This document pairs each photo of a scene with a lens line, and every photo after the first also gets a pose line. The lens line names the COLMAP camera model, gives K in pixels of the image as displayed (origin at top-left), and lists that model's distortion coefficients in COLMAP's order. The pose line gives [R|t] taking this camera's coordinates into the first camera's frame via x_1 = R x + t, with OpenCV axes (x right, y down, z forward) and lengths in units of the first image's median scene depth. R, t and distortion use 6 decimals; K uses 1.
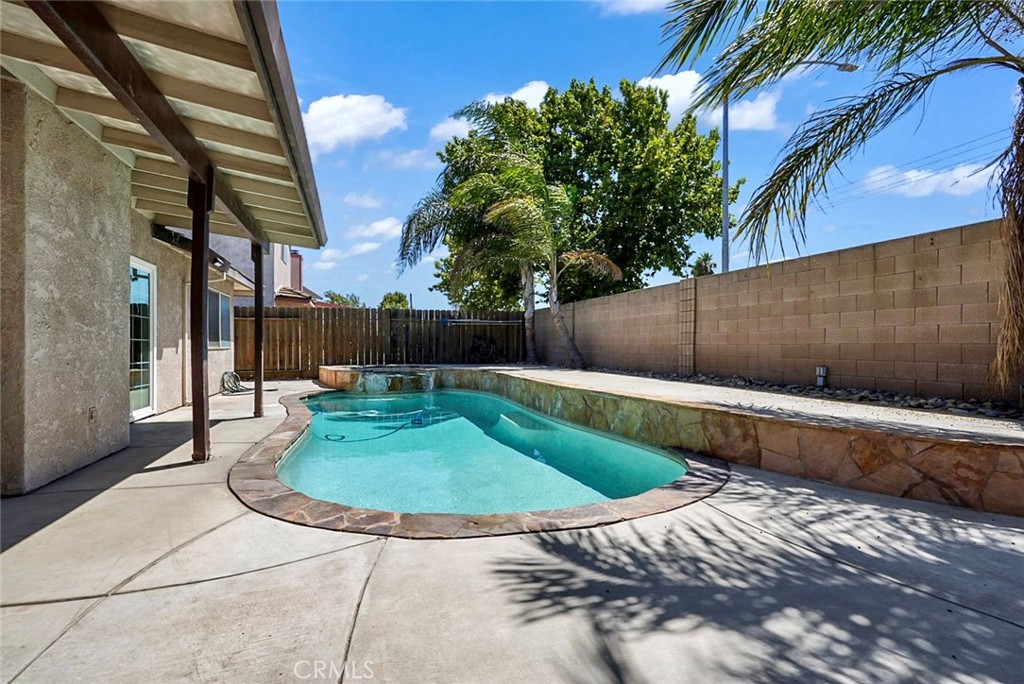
lens RADIAL K [[446.9, 0, 502.0], [0, 446.9, 345.4], [0, 0, 1]] dist [0.001189, 0.000048]
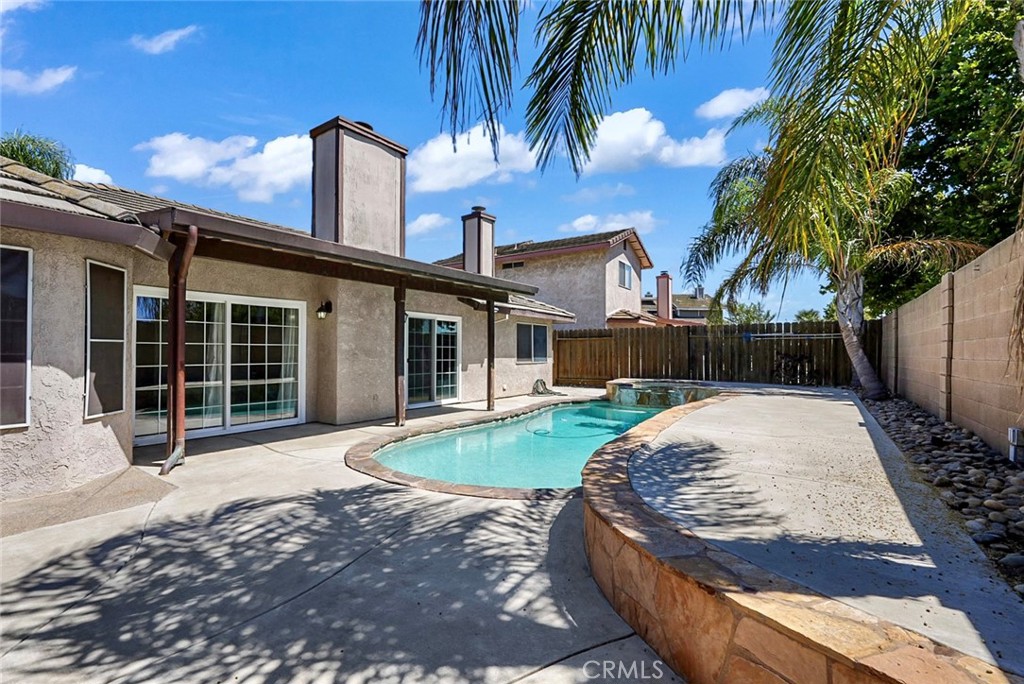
lens RADIAL K [[446.9, 0, 511.7], [0, 446.9, 348.3], [0, 0, 1]] dist [0.001189, 0.000048]
pose [[0.607536, -0.004458, -0.794280, 0.628270], [-0.004313, 0.999951, -0.008911, -0.037176], [0.794281, 0.008839, 0.607487, 0.092446]]
